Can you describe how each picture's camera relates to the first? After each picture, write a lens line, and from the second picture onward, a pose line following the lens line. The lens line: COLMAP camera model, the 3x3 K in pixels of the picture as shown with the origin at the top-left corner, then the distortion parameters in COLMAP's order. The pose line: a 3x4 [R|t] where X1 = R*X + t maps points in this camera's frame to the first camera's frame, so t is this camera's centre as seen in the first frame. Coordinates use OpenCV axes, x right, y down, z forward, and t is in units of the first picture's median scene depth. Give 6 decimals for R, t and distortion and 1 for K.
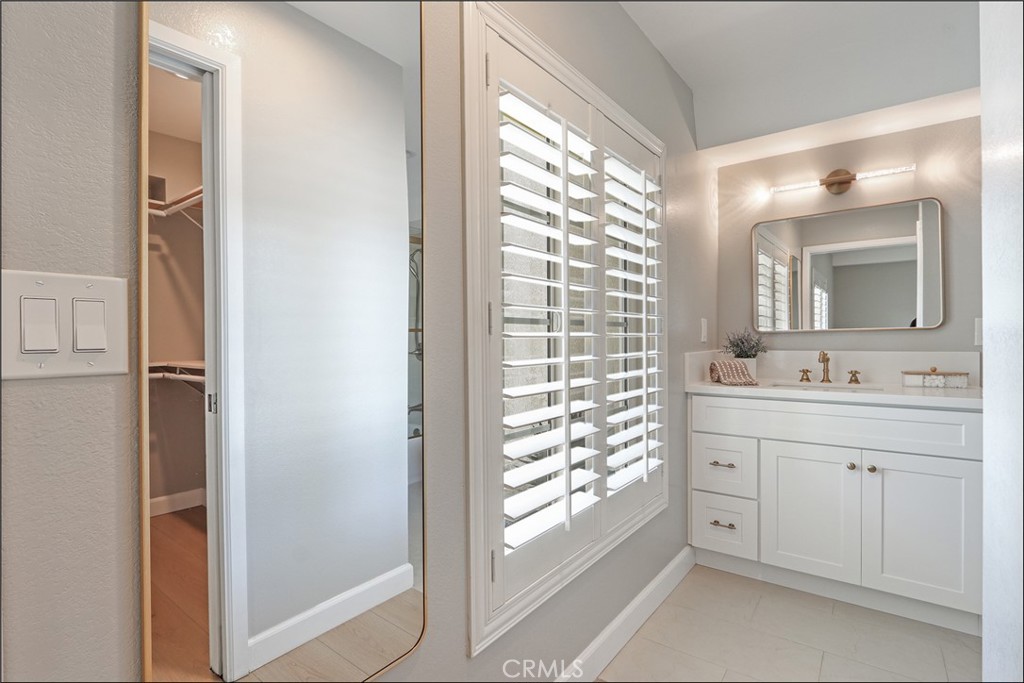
lens RADIAL K [[486.1, 0, 510.4], [0, 486.1, 342.3], [0, 0, 1]] dist [-0.016986, 0.000507]
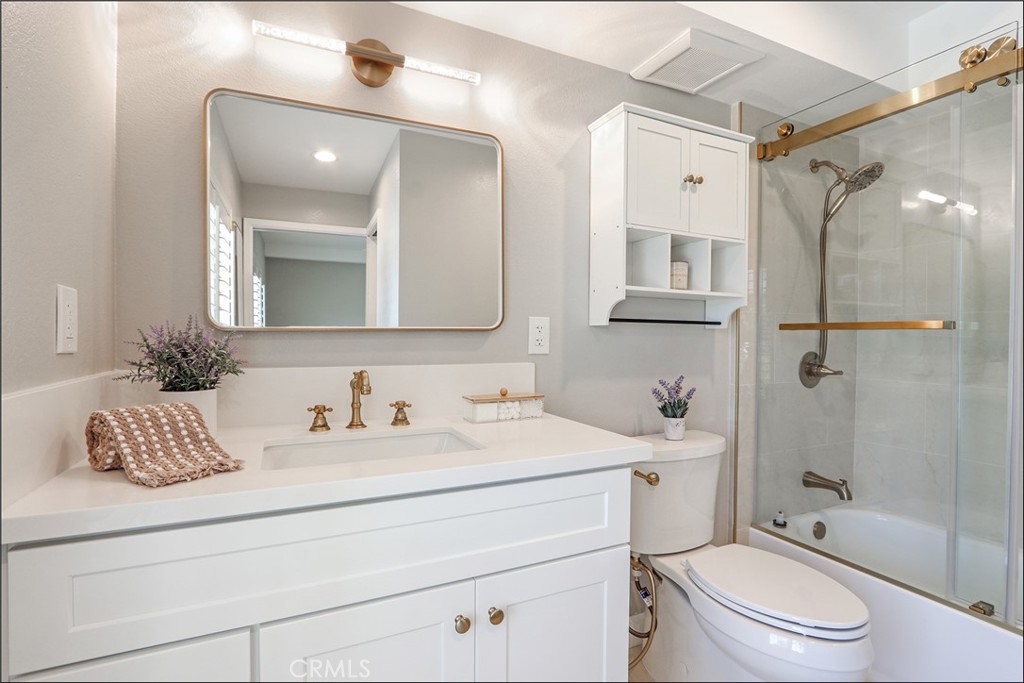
lens RADIAL K [[491.7, 0, 509.5], [0, 491.7, 340.5], [0, 0, 1]] dist [-0.018372, 0.000469]
pose [[0.453584, 0.005070, 0.891199, 0.250333], [-0.001593, 0.999987, -0.004879, -0.009067], [-0.891212, 0.000794, 0.453586, 0.599980]]
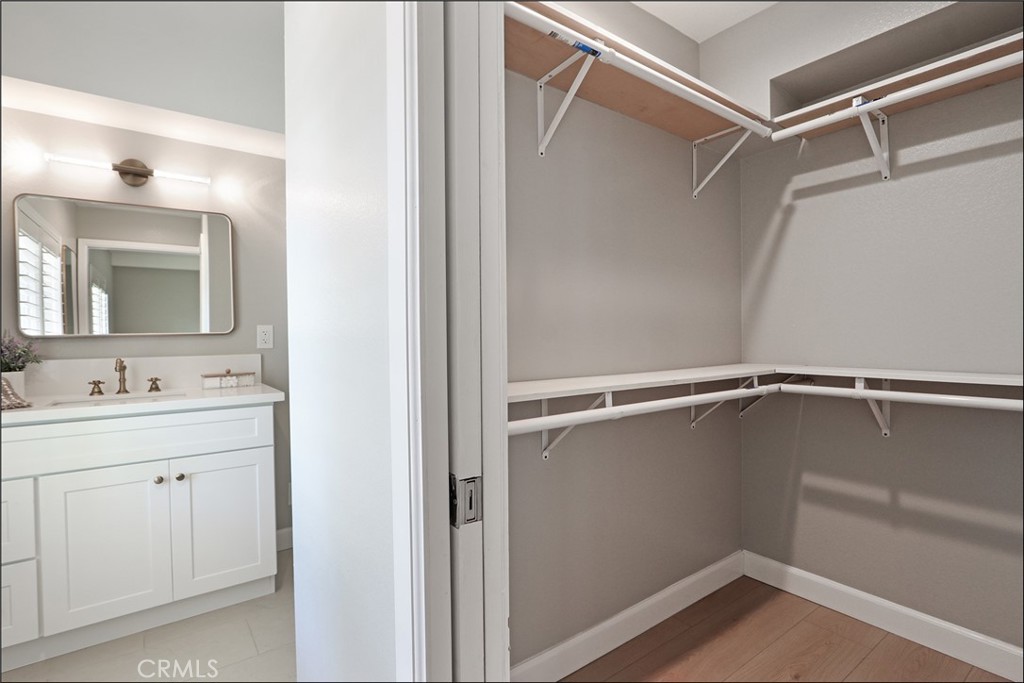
lens RADIAL K [[486.1, 0, 510.4], [0, 486.1, 342.3], [0, 0, 1]] dist [-0.016986, 0.000507]
pose [[0.276496, -0.007560, 0.960985, 0.000185], [0.017657, 0.999840, 0.002785, -0.000947], [-0.960853, 0.016198, 0.276585, 0.064748]]
